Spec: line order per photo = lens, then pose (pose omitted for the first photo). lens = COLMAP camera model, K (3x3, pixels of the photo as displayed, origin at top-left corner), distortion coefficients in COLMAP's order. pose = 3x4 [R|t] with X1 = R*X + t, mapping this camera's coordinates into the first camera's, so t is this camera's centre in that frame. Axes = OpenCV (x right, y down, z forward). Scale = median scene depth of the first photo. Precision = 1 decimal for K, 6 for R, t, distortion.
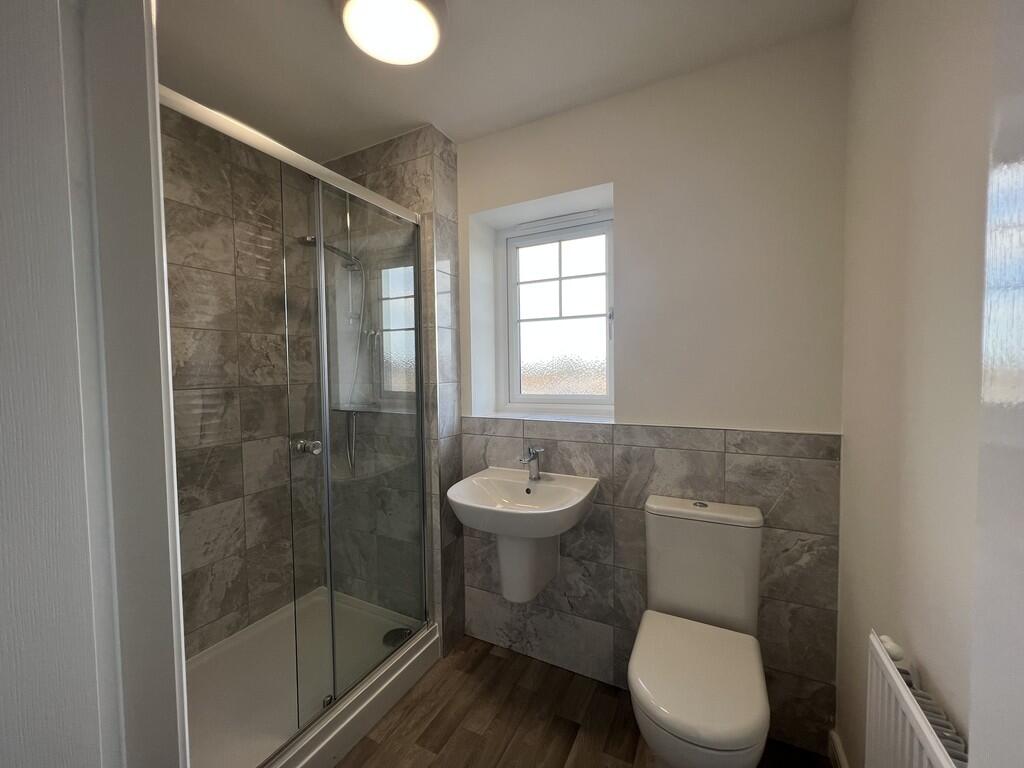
lens RADIAL K [[410.2, 0, 513.1], [0, 410.2, 386.9], [0, 0, 1]] dist [-0.000525, 0.000042]
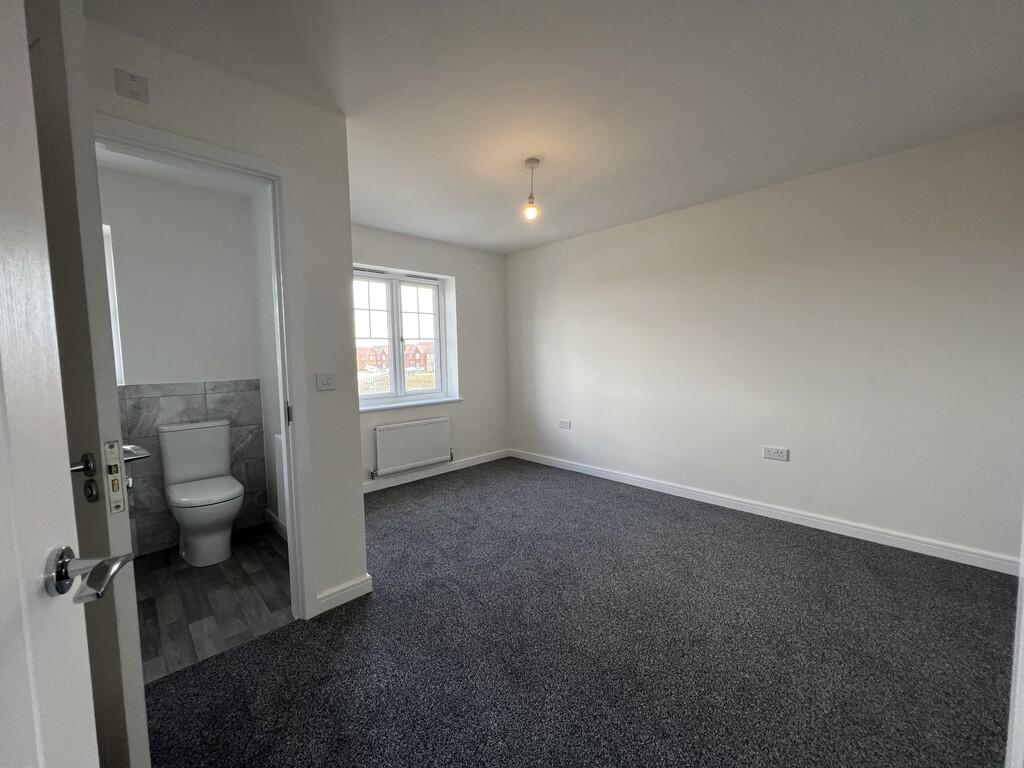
lens RADIAL K [[410.2, 0, 512.6], [0, 410.2, 384.2], [0, 0, 1]] dist [-0.000525, 0.000042]
pose [[0.320711, -0.054641, 0.945600, -0.851211], [0.060858, 0.997461, 0.036997, 0.134637], [-0.945220, 0.045682, 0.323222, -0.999783]]
